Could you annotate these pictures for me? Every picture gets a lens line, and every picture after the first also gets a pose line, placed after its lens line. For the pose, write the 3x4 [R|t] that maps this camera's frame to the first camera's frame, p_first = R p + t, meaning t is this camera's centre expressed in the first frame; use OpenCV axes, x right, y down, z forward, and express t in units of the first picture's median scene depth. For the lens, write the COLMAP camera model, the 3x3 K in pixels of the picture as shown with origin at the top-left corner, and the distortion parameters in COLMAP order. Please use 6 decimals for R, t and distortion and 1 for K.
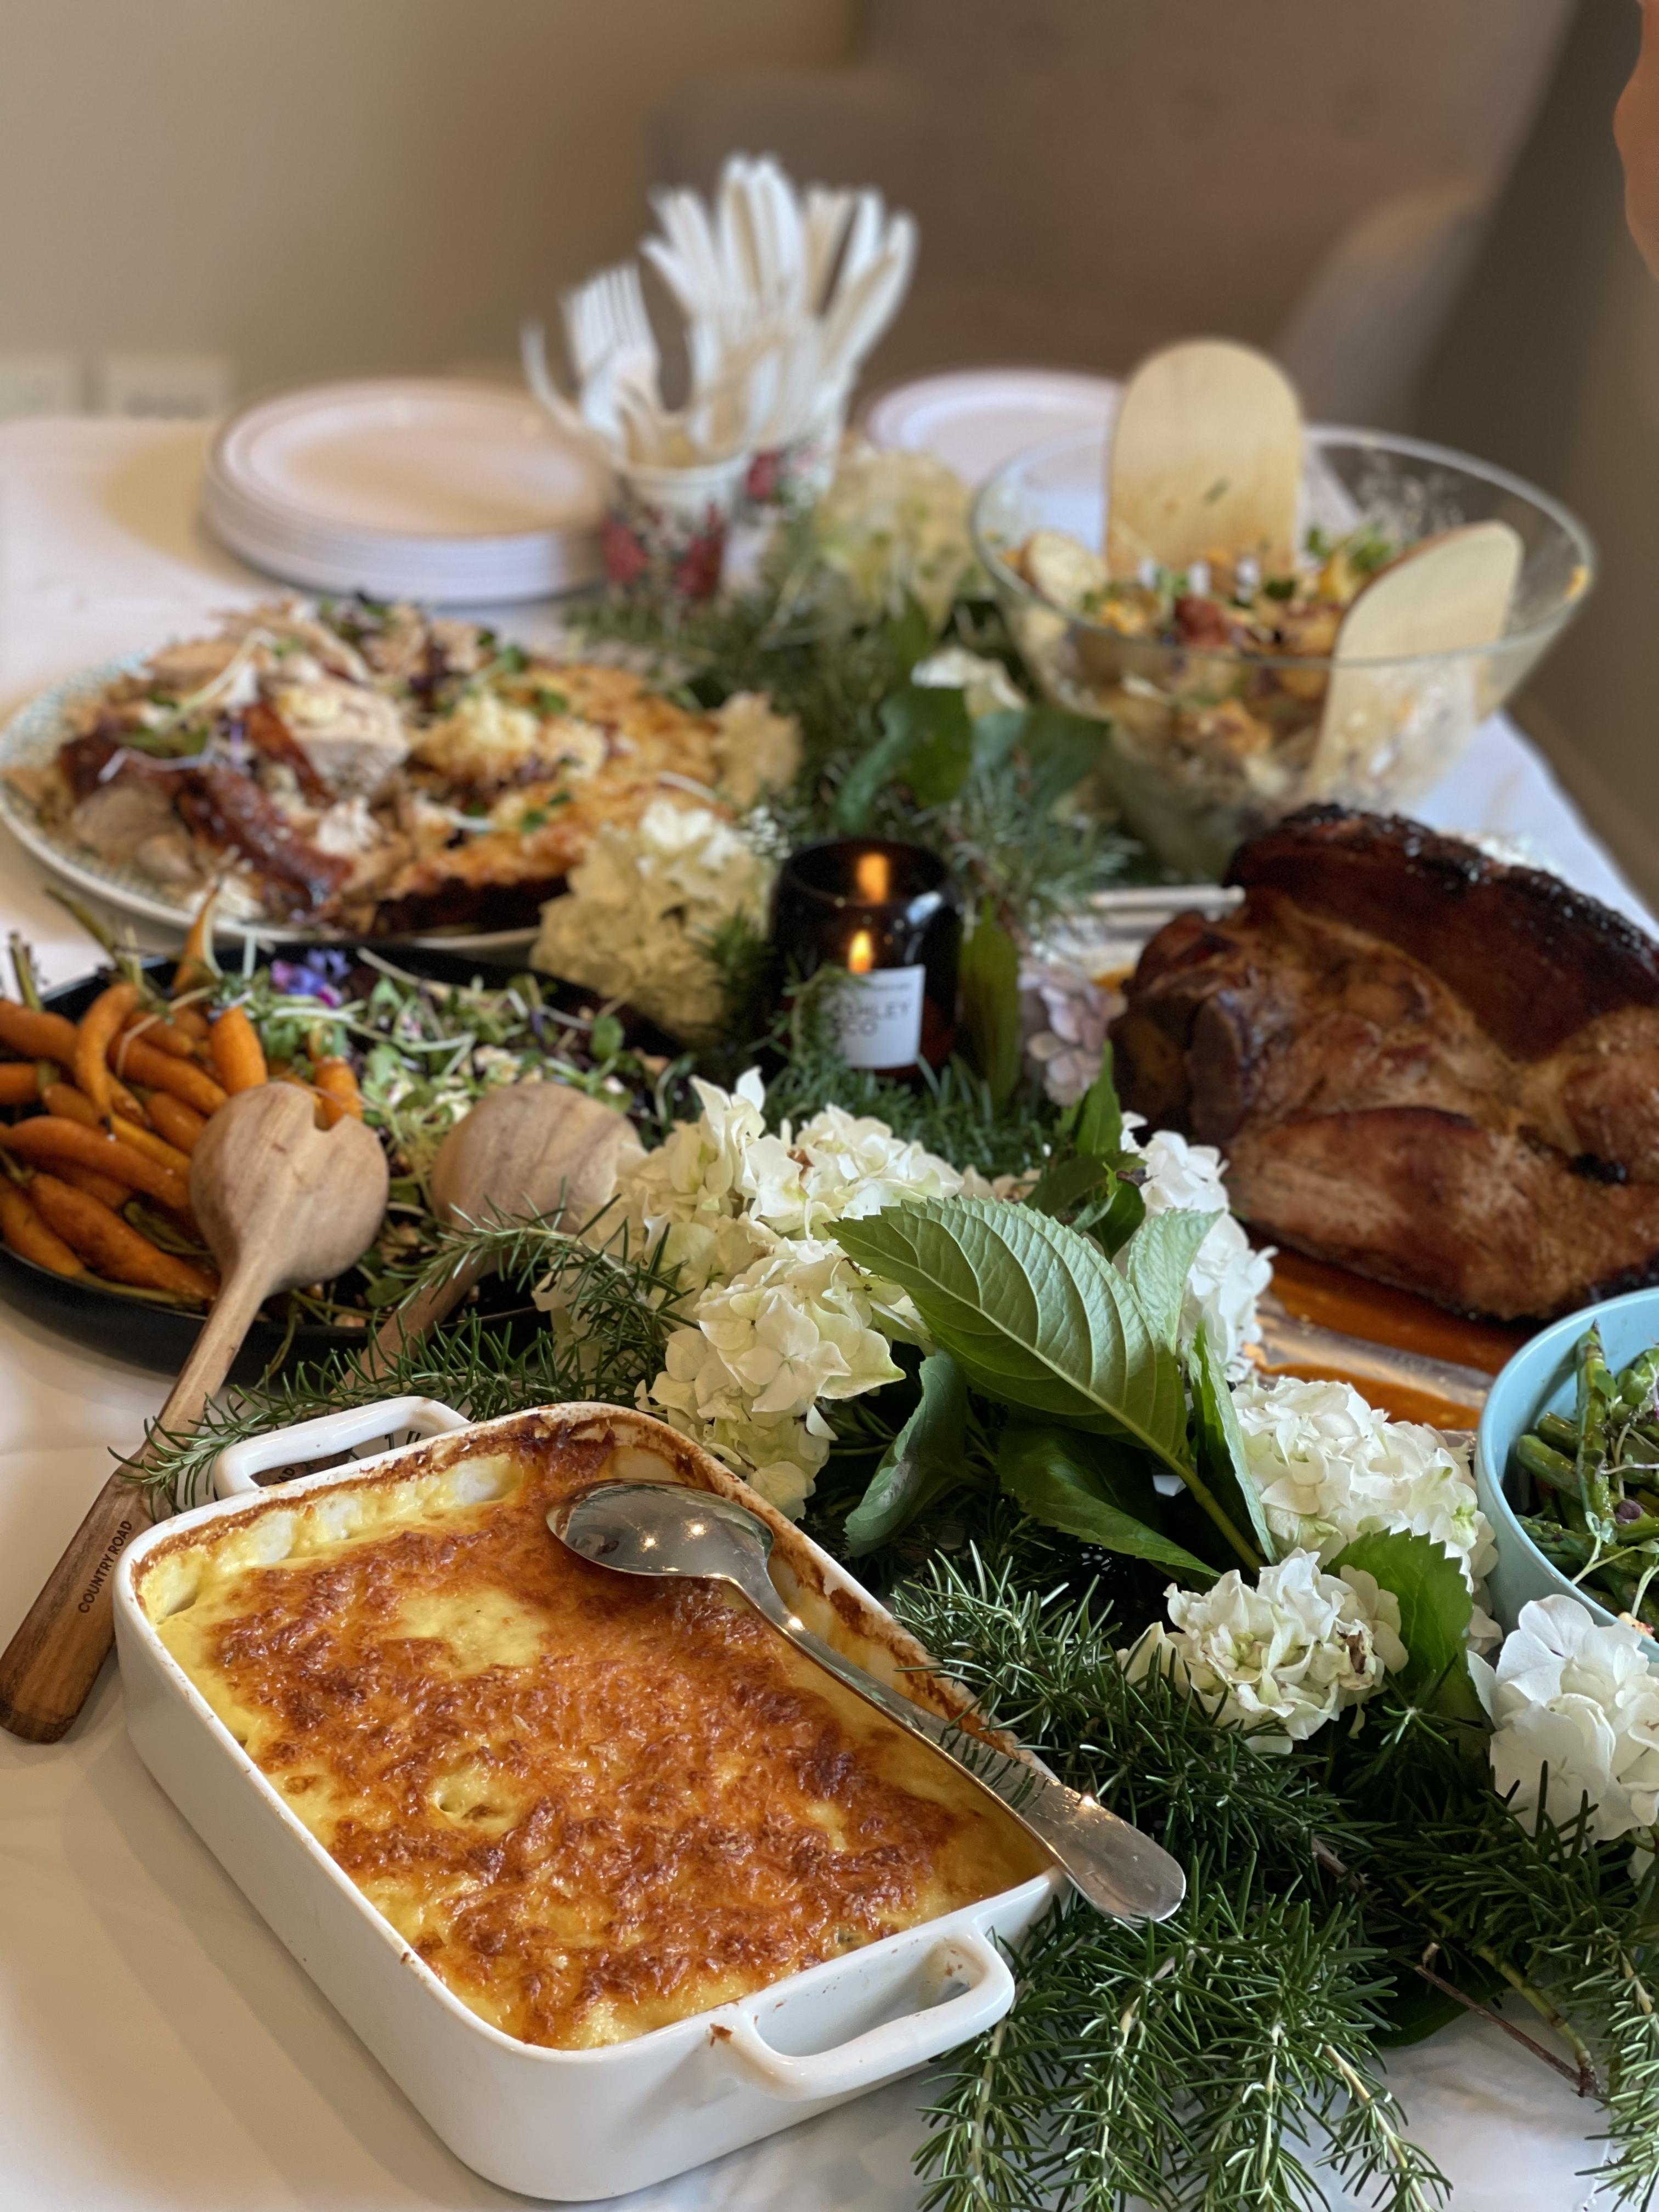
lens RADIAL K [[4154.6, 0, 873.7], [0, 4154.6, 1093.3], [0, 0, 1]] dist [0.186672, -0.051273]
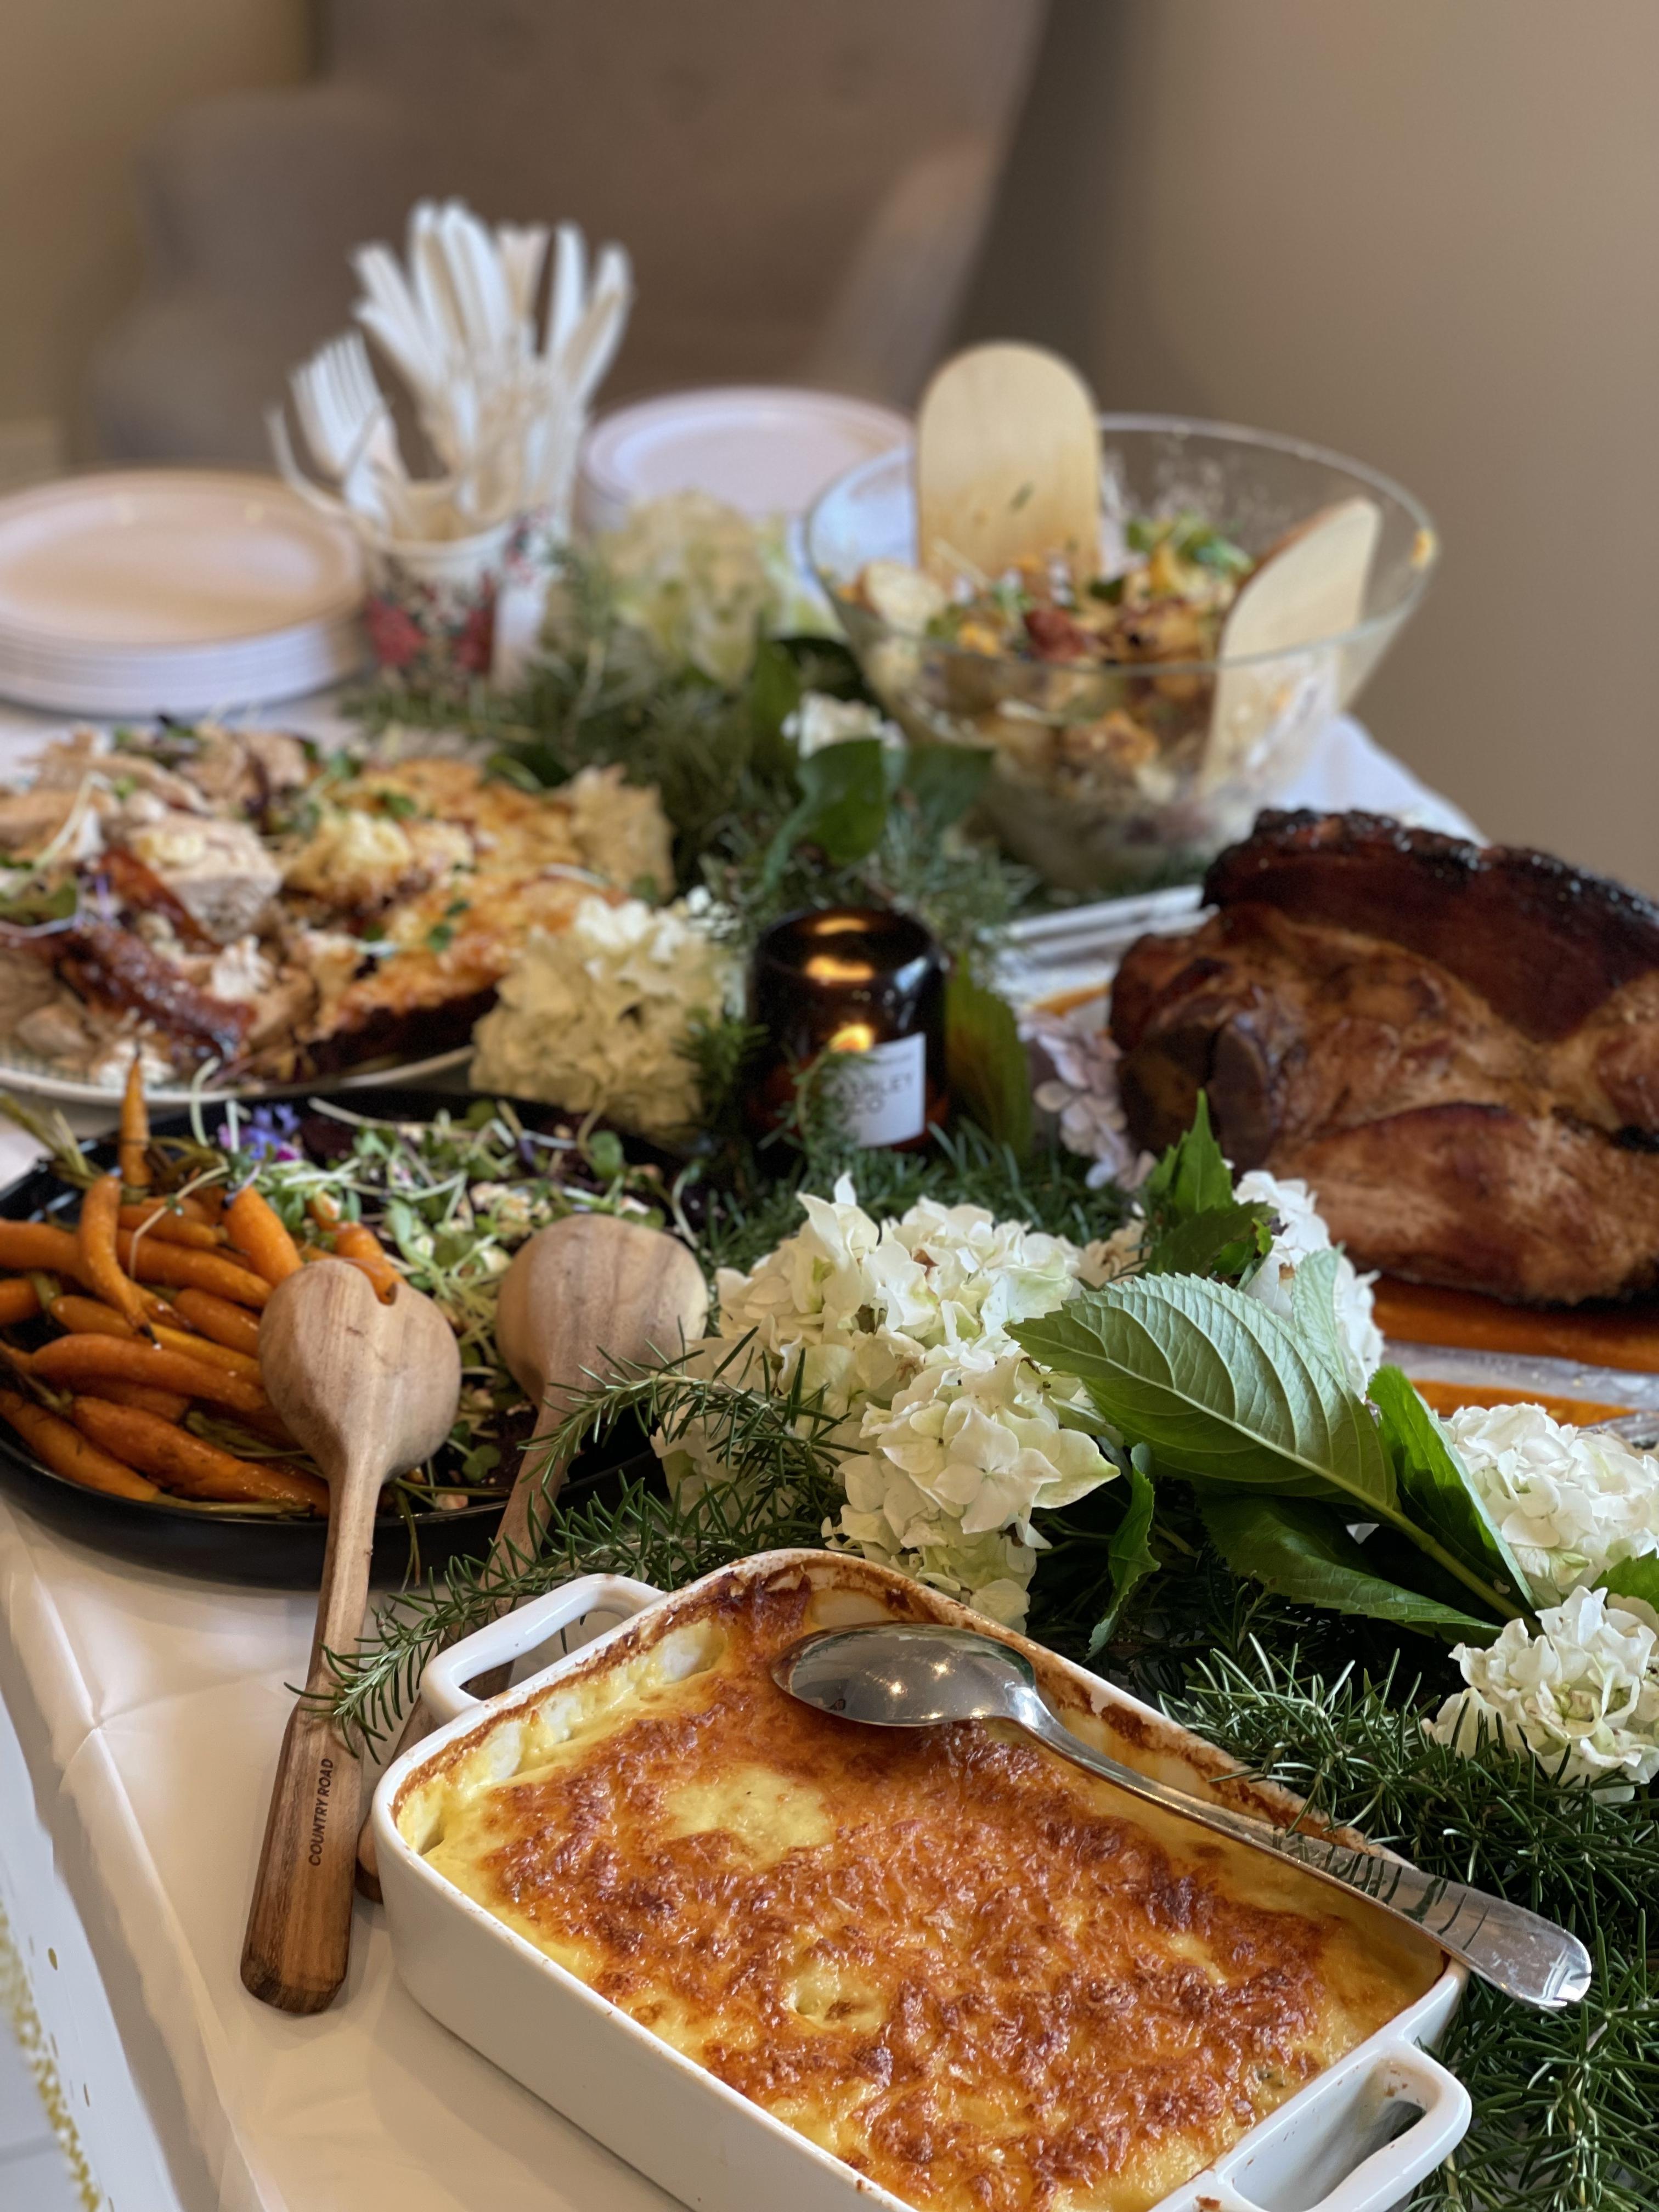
lens RADIAL K [[4160.5, 0, 829.5], [0, 4160.5, 1106.0], [0, 0, 1]] dist [0.205968, -0.146602]
pose [[0.974989, -0.148571, 0.165297, -0.175243], [0.145849, 0.988895, 0.028553, -0.045547], [-0.167704, -0.003731, 0.985830, 0.050008]]
